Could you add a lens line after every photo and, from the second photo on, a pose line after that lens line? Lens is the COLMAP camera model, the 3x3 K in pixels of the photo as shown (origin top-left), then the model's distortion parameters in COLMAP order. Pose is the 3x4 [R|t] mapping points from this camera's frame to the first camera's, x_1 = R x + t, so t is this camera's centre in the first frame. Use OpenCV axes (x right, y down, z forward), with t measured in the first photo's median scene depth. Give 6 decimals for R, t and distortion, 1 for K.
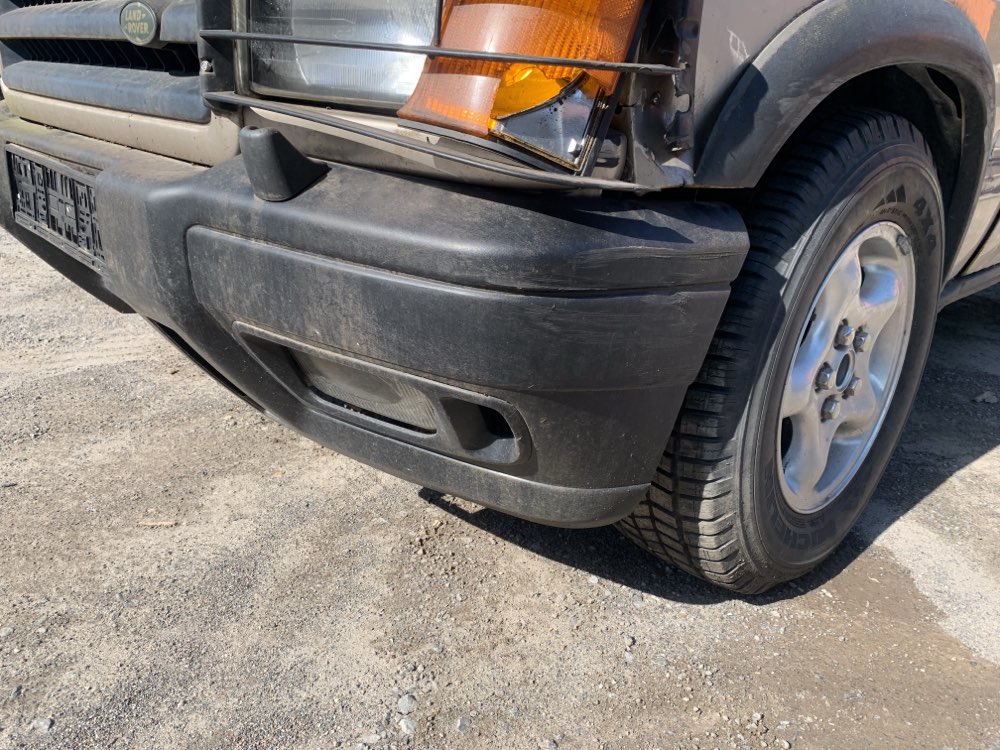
lens RADIAL K [[783.9, 0, 500.0], [0, 783.9, 375.0], [0, 0, 1]] dist [0.006097, 0.002300]
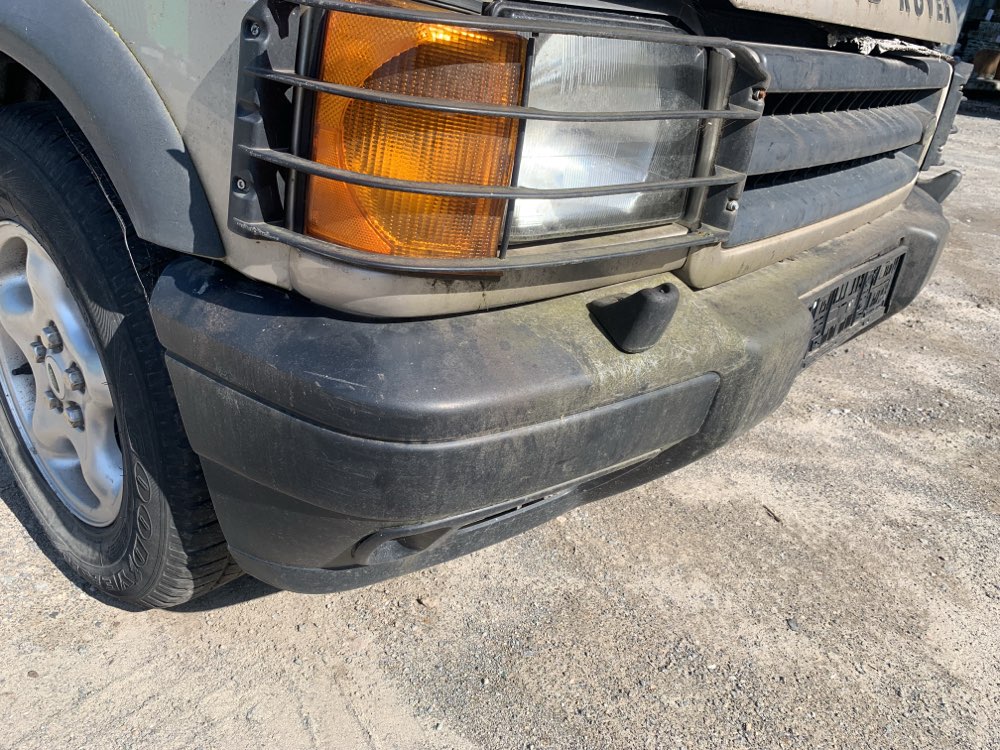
lens RADIAL K [[764.1, 0, 503.4], [0, 764.1, 370.7], [0, 0, 1]] dist [0.037473, -0.045145]
pose [[-0.102208, -0.500302, 0.859797, -1.592532], [0.237654, 0.827015, 0.509477, -0.861086], [-0.965958, 0.256407, 0.034371, 1.582392]]
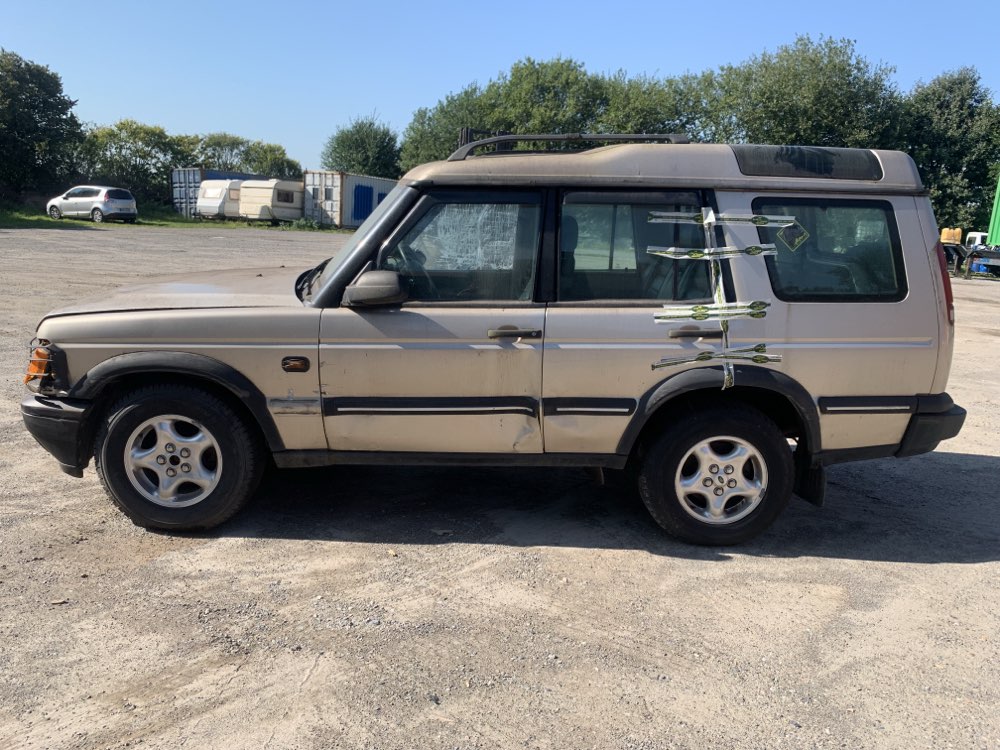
lens RADIAL K [[783.9, 0, 500.0], [0, 783.9, 375.0], [0, 0, 1]] dist [0.006097, 0.002300]
pose [[0.739775, 0.109133, -0.663945, 3.721203], [-0.225076, 0.970051, -0.091334, -0.372809], [0.634093, 0.217004, 0.742183, -0.602634]]
